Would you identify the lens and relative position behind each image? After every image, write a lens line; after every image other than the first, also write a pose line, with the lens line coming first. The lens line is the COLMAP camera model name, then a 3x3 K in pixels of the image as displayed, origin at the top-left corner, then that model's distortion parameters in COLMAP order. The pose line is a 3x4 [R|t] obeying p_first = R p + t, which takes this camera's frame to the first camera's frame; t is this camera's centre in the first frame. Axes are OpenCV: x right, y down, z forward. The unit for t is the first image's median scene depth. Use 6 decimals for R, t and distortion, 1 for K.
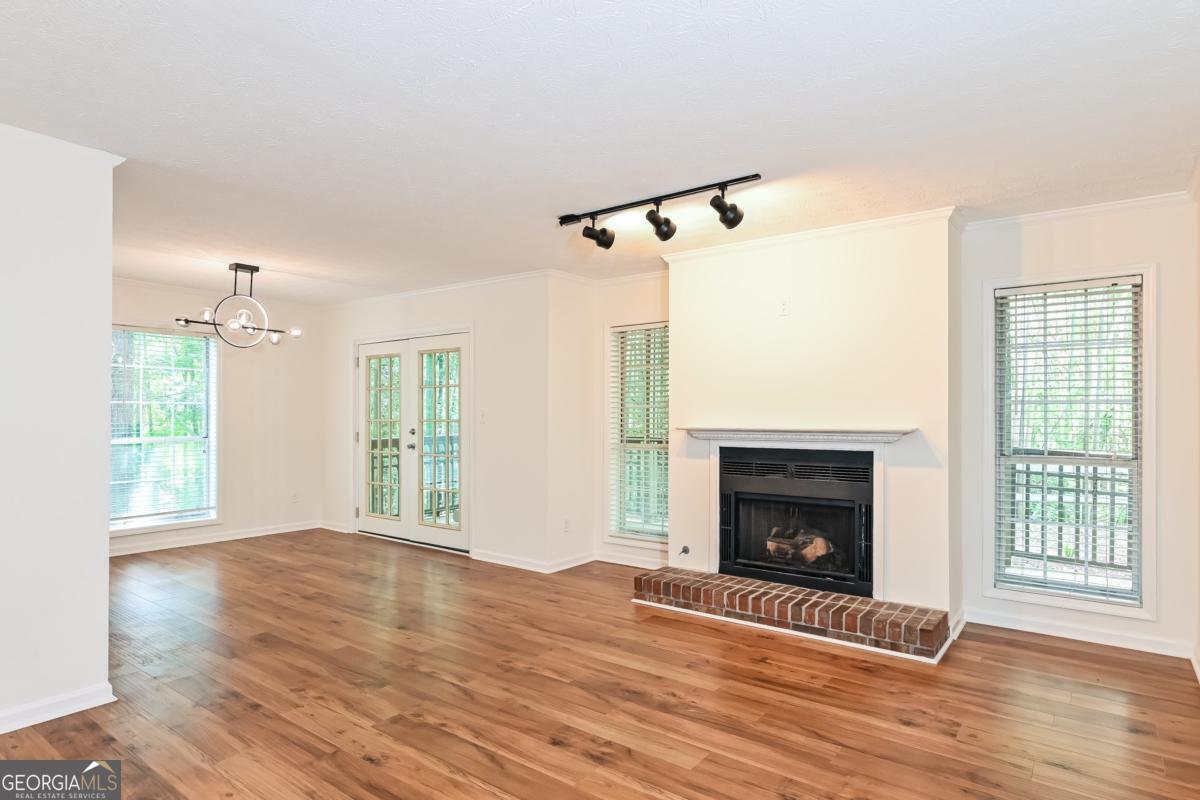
lens RADIAL K [[653.0, 0, 599.1], [0, 653.0, 404.5], [0, 0, 1]] dist [-0.003981, 0.002811]
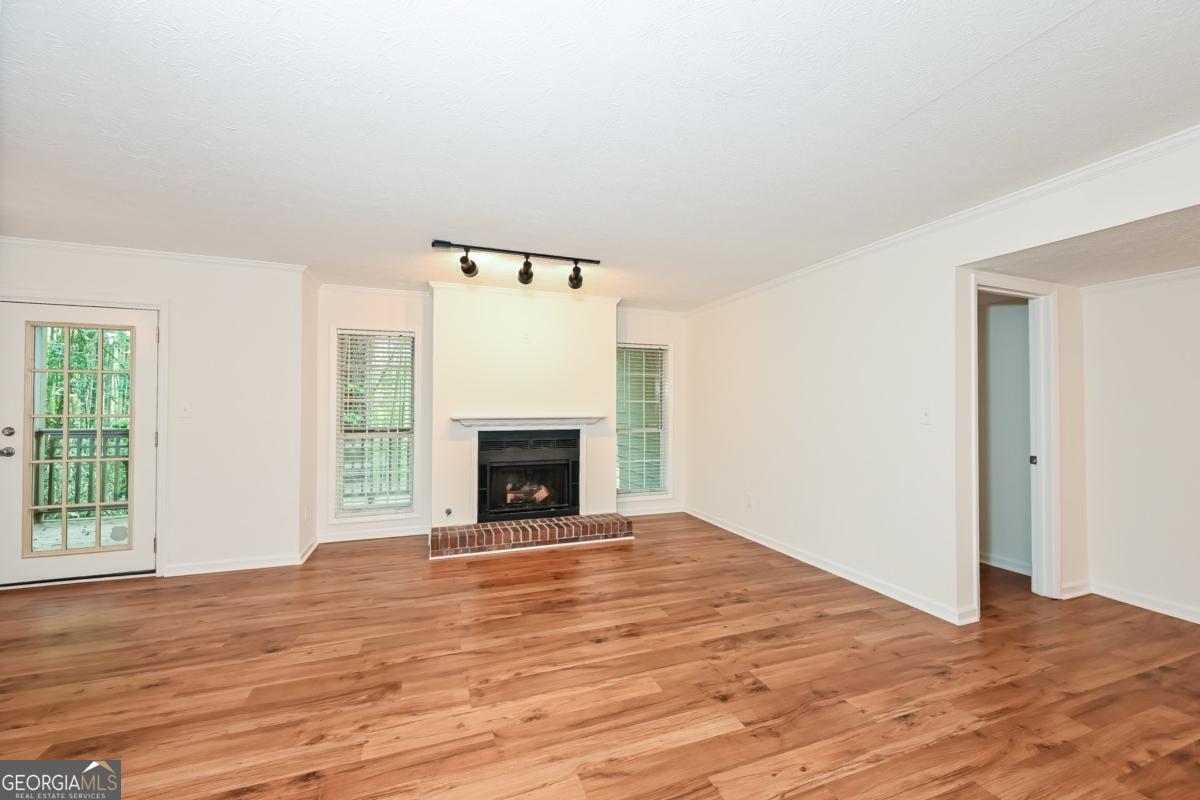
lens RADIAL K [[463.0, 0, 608.2], [0, 463.0, 402.2], [0, 0, 1]] dist [-0.001223, -0.000633]
pose [[0.548079, 0.008886, 0.836379, -0.542806], [-0.014802, 0.999890, -0.000923, -0.000203], [-0.836295, -0.011874, 0.548150, 0.263331]]
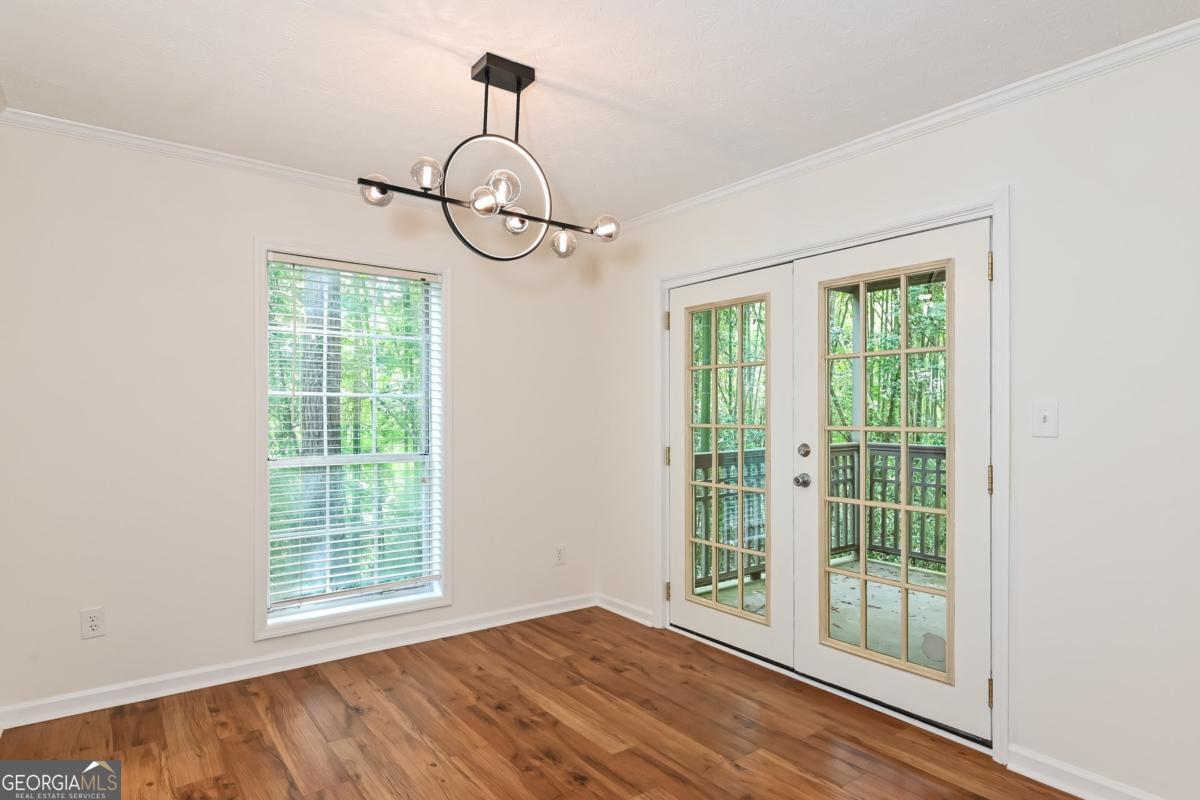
lens RADIAL K [[653.0, 0, 602.7], [0, 653.0, 410.9], [0, 0, 1]] dist [-0.003981, 0.002811]
pose [[0.962229, -0.000489, -0.272242, -0.462783], [0.002672, 0.999967, 0.007648, 0.012638], [0.272230, -0.008087, 0.962198, 0.765527]]
